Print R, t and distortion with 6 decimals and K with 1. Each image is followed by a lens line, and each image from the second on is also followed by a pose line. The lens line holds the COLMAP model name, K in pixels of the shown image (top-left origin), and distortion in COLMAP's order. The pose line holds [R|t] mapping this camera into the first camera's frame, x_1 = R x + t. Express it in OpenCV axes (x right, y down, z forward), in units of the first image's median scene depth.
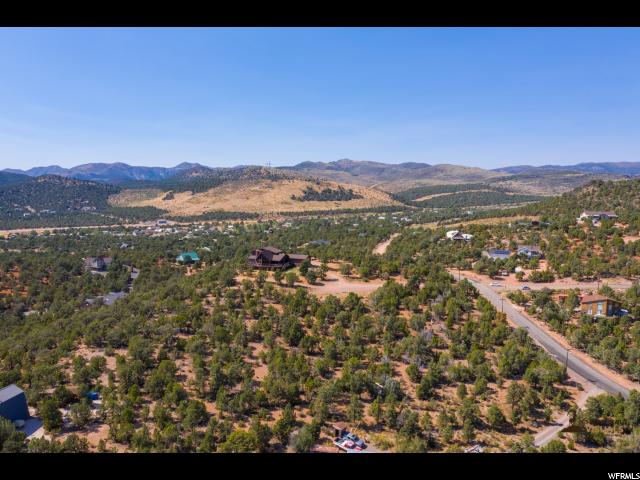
lens RADIAL K [[505.7, 0, 316.5], [0, 505.7, 240.3], [0, 0, 1]] dist [-0.009464, 0.000755]
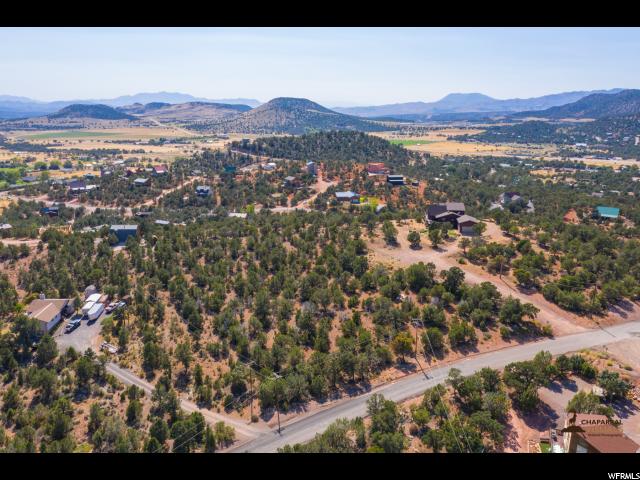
lens RADIAL K [[505.7, 0, 320.2], [0, 505.7, 241.8], [0, 0, 1]] dist [-0.009464, 0.000755]
pose [[0.236719, 0.249294, -0.939051, 0.133237], [-0.106054, 0.967376, 0.230079, -0.018919], [0.965773, 0.045126, 0.255435, 0.095262]]
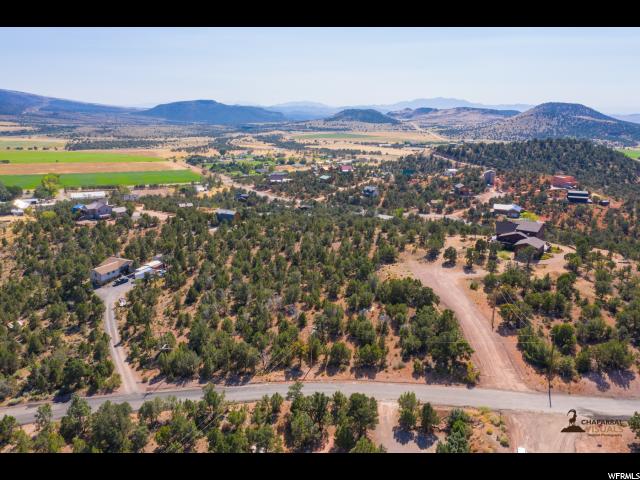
lens RADIAL K [[505.7, 0, 319.5], [0, 505.7, 239.5], [0, 0, 1]] dist [-0.009464, 0.000755]
pose [[-0.277711, 0.232766, -0.932039, 0.132256], [-0.110119, 0.956094, 0.271585, -0.024762], [0.954332, 0.178057, -0.239886, 0.158947]]
